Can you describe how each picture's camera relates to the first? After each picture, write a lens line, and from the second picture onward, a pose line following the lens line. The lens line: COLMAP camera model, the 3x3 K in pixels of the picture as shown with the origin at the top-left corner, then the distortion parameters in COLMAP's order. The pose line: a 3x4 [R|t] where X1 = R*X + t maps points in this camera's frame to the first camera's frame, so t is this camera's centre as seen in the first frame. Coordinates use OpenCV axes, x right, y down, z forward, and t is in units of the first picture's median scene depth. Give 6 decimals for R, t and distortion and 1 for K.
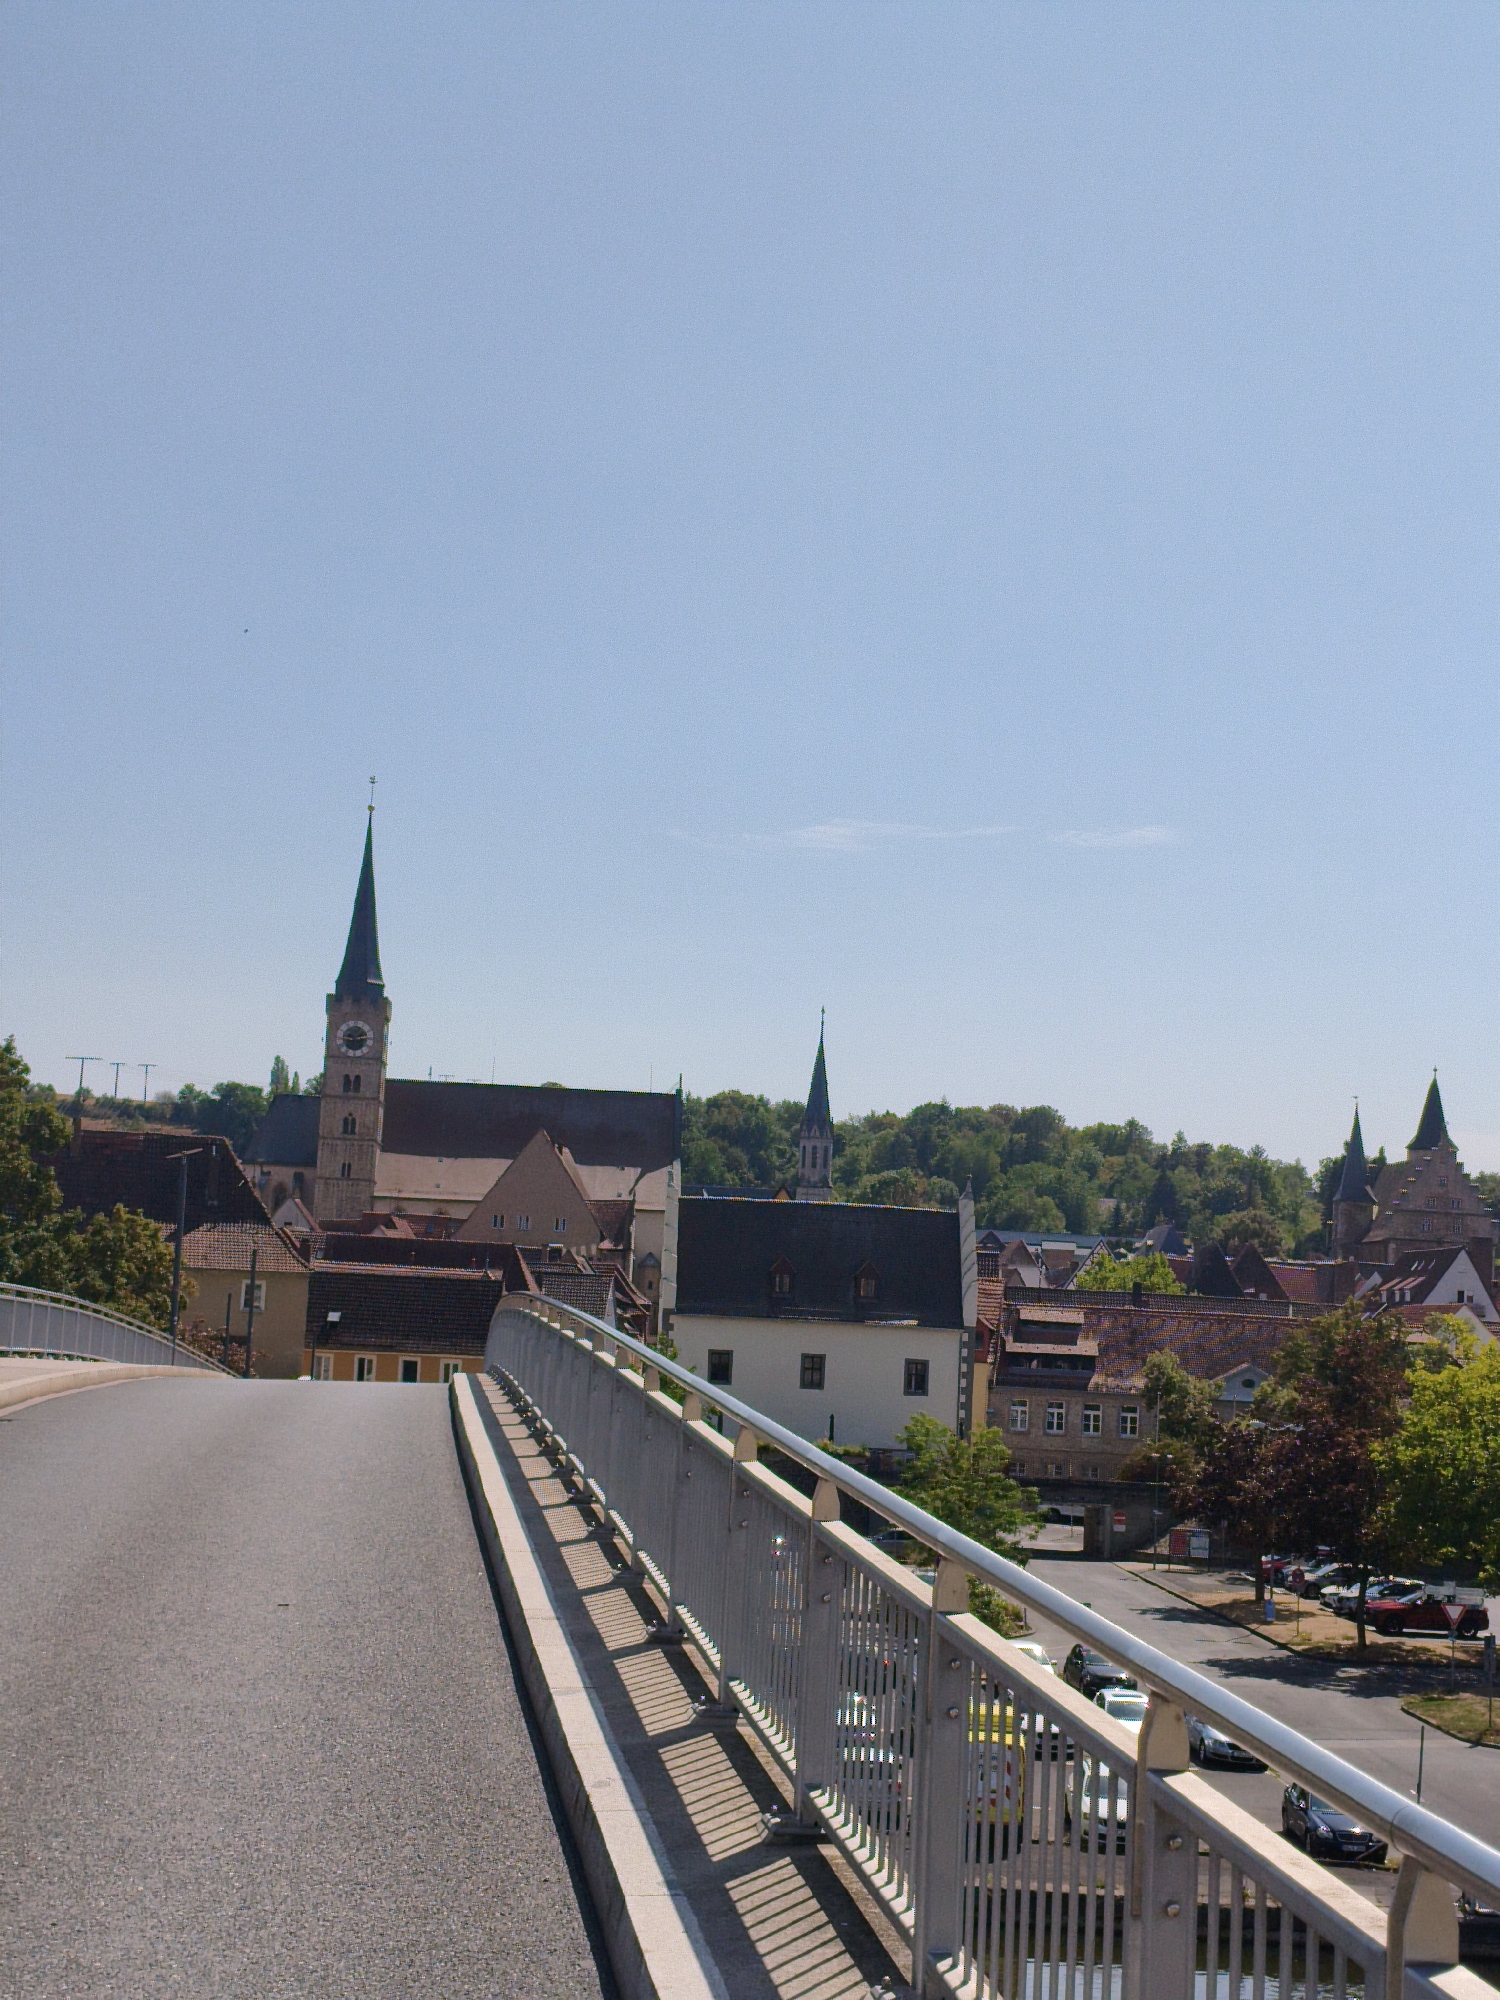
lens RADIAL K [[2983.5, 0, 762.3], [0, 2983.5, 1006.5], [0, 0, 1]] dist [0.053582, 0.000000]
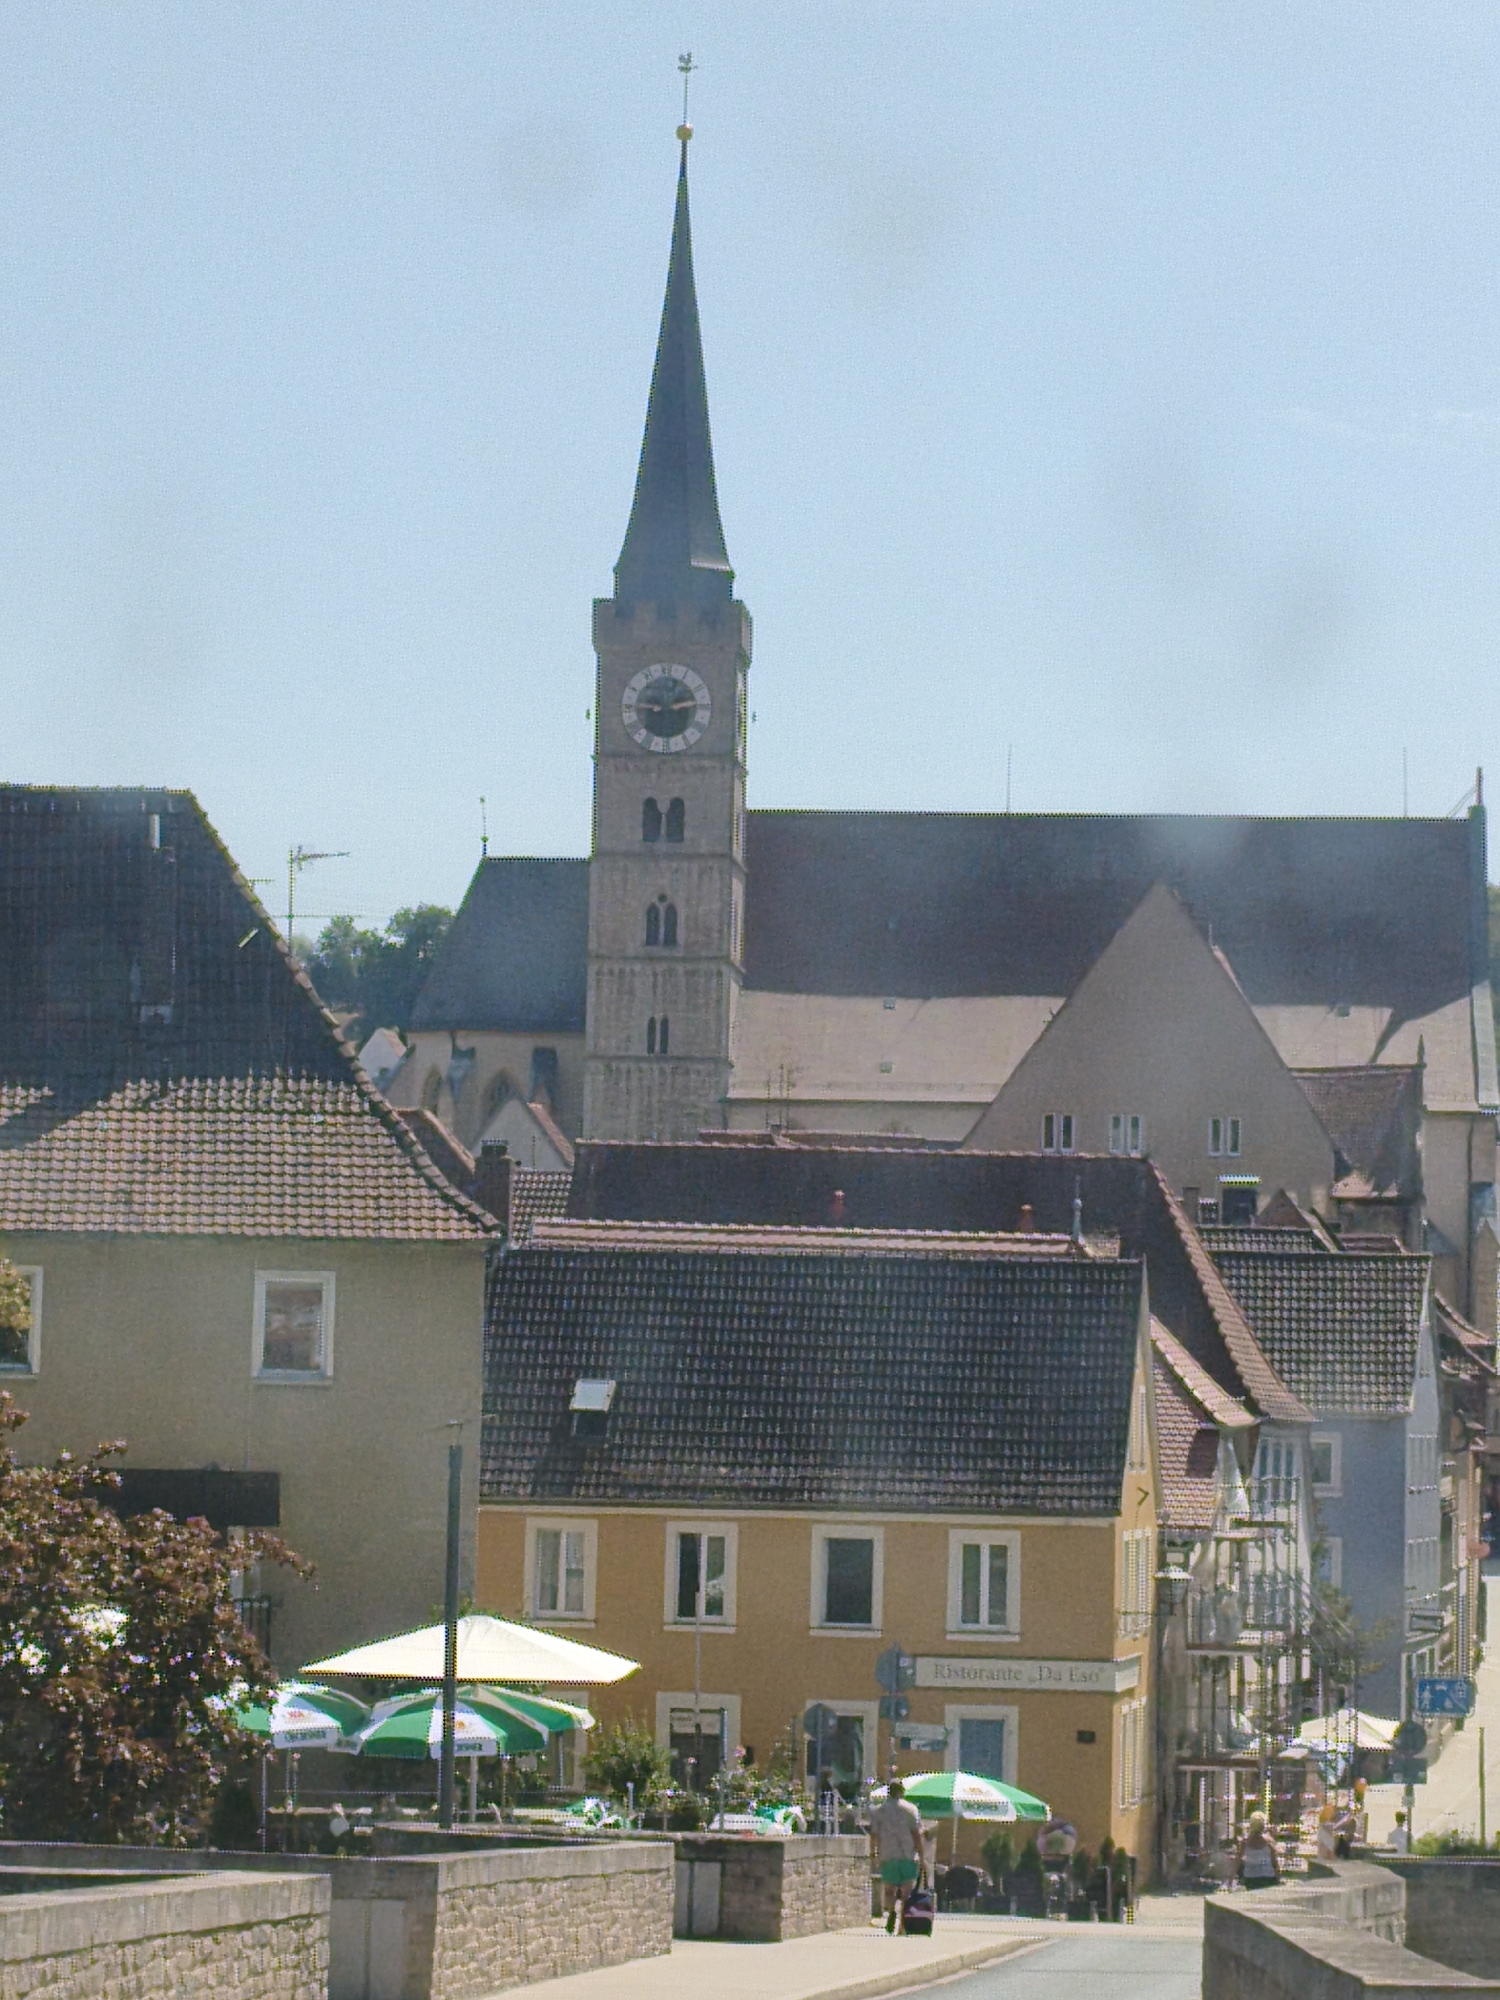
lens RADIAL K [[6084.9, 0, 750.0], [0, 6084.9, 996.9], [0, 0, 1]] dist [0.121316, 0.000000]
pose [[0.991571, -0.031005, -0.125797, -0.023150], [0.035944, 0.998662, 0.037188, 0.019500], [0.124476, -0.041396, 0.991359, 0.185806]]
